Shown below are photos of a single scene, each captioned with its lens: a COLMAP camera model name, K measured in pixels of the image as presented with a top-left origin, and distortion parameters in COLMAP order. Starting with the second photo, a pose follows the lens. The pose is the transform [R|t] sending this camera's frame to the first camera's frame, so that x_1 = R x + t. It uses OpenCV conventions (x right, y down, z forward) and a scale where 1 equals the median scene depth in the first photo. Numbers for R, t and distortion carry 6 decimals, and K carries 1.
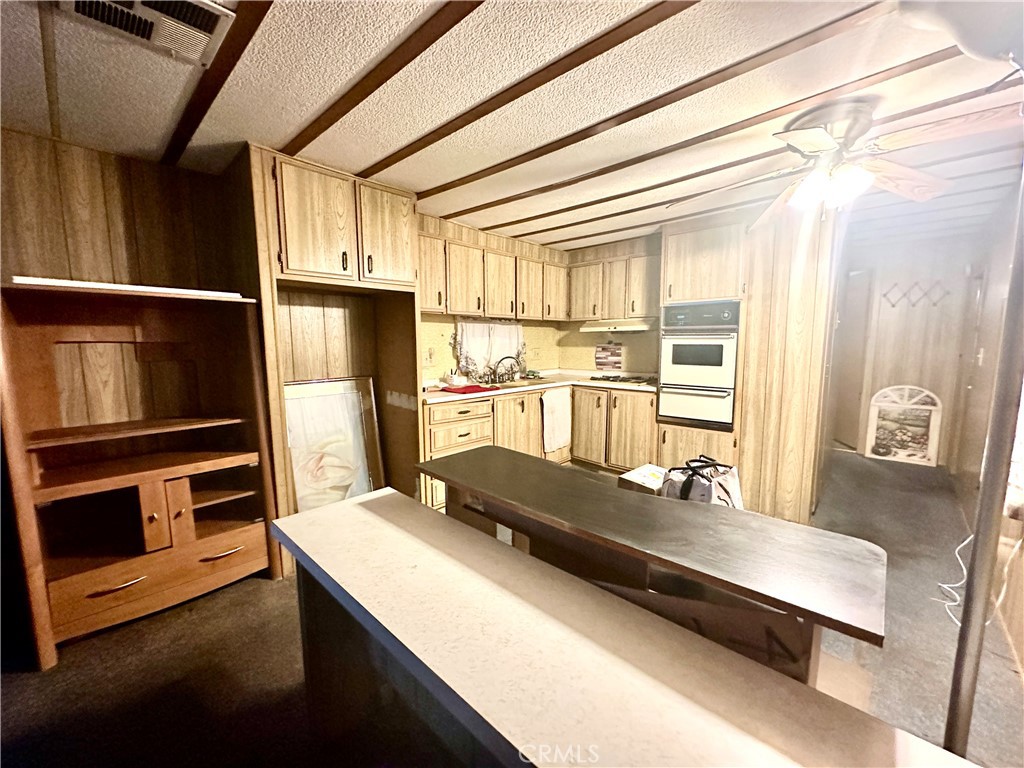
lens RADIAL K [[410.0, 0, 511.3], [0, 410.0, 386.9], [0, 0, 1]] dist [-0.001699, 0.000454]
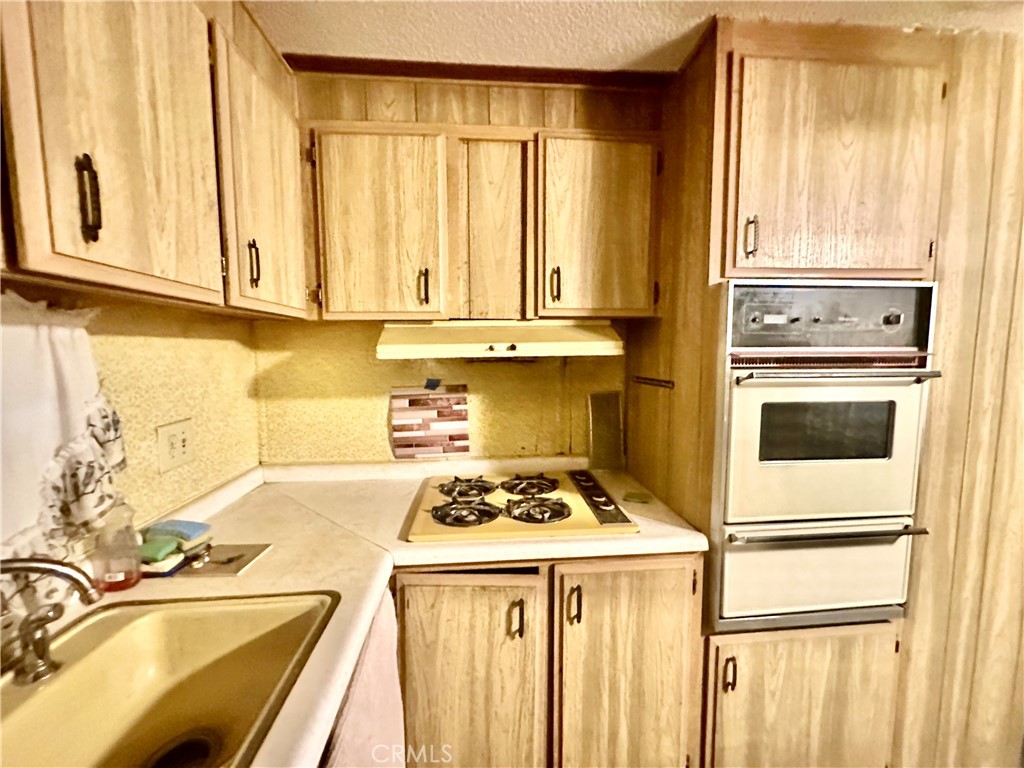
lens RADIAL K [[410.0, 0, 511.3], [0, 410.0, 386.9], [0, 0, 1]] dist [-0.001699, 0.000454]
pose [[0.672261, -0.065726, 0.737390, 0.016982], [0.087381, 0.996133, 0.009125, -0.108727], [-0.735139, 0.058300, 0.675405, 0.736757]]
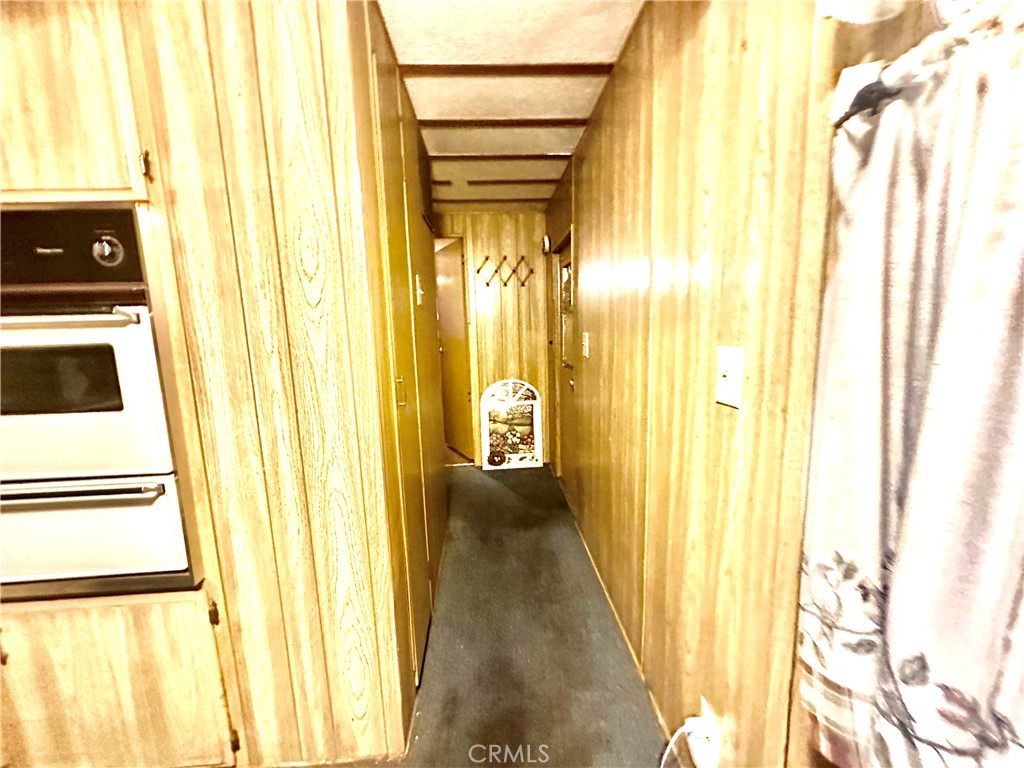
lens RADIAL K [[410.0, 0, 511.3], [0, 410.0, 386.9], [0, 0, 1]] dist [-0.001699, 0.000454]
pose [[0.692382, -0.120701, 0.711364, 0.368089], [0.109889, 0.992047, 0.061369, -0.040758], [-0.713114, 0.035681, 0.700140, 0.411141]]
